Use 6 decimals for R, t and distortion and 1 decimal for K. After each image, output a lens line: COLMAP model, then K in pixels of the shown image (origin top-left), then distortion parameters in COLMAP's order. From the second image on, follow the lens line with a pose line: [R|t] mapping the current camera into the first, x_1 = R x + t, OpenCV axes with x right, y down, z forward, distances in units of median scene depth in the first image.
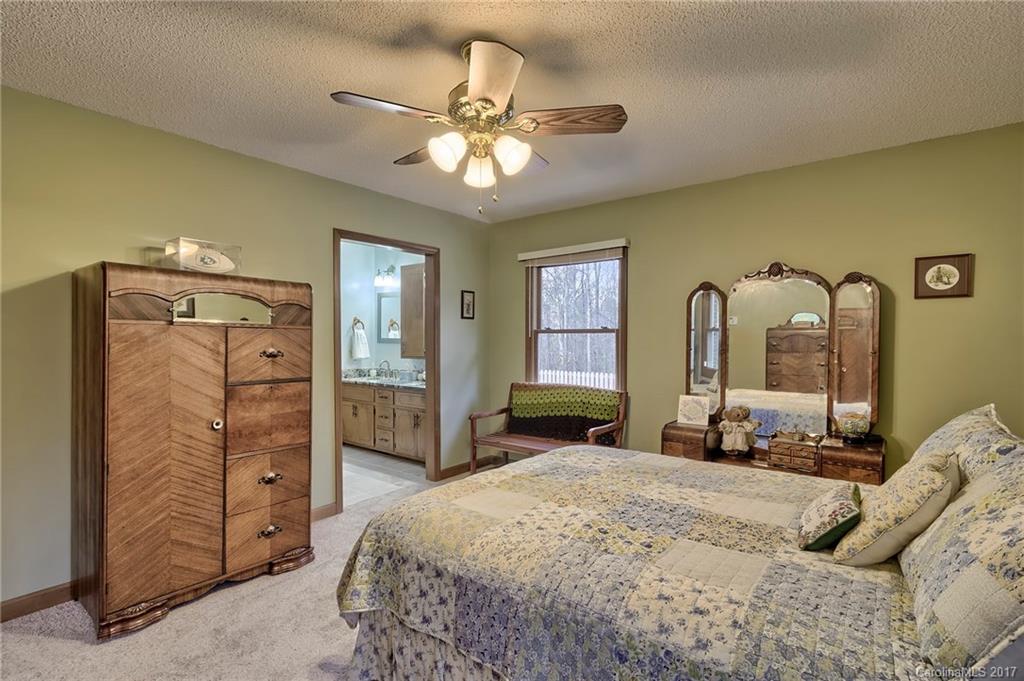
lens RADIAL K [[486.1, 0, 507.6], [0, 486.1, 343.4], [0, 0, 1]] dist [0.003320, 0.000220]
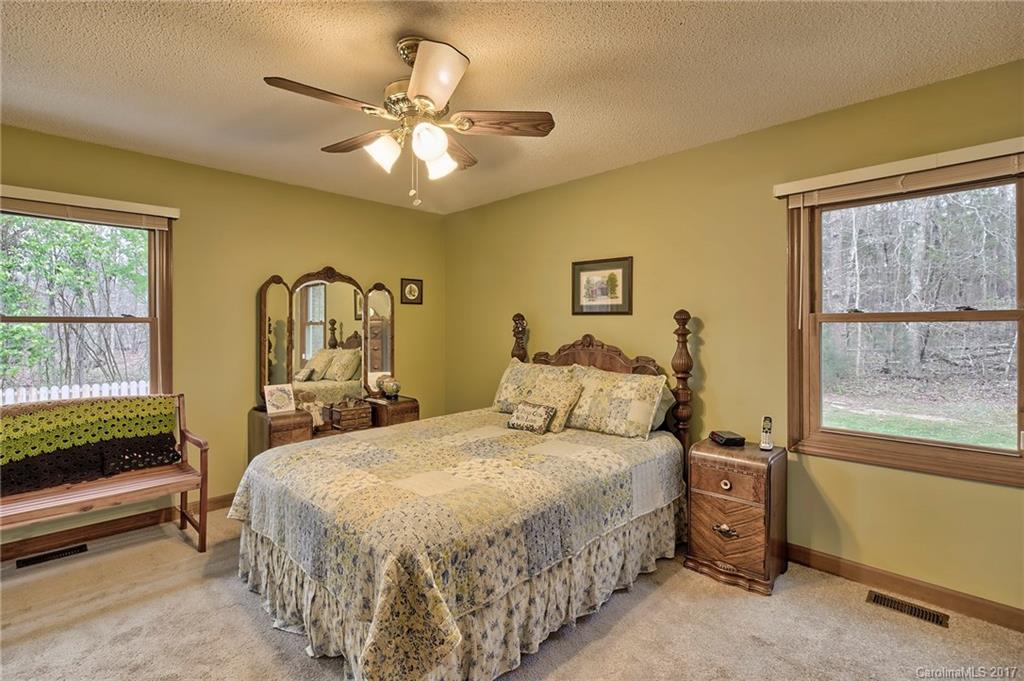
lens RADIAL K [[486.1, 0, 507.0], [0, 486.1, 330.1], [0, 0, 1]] dist [0.003320, 0.000220]
pose [[0.096290, -0.006488, 0.995332, -0.741051], [0.016439, 0.999853, 0.004927, -0.006391], [-0.995218, 0.015888, 0.096383, 0.512706]]
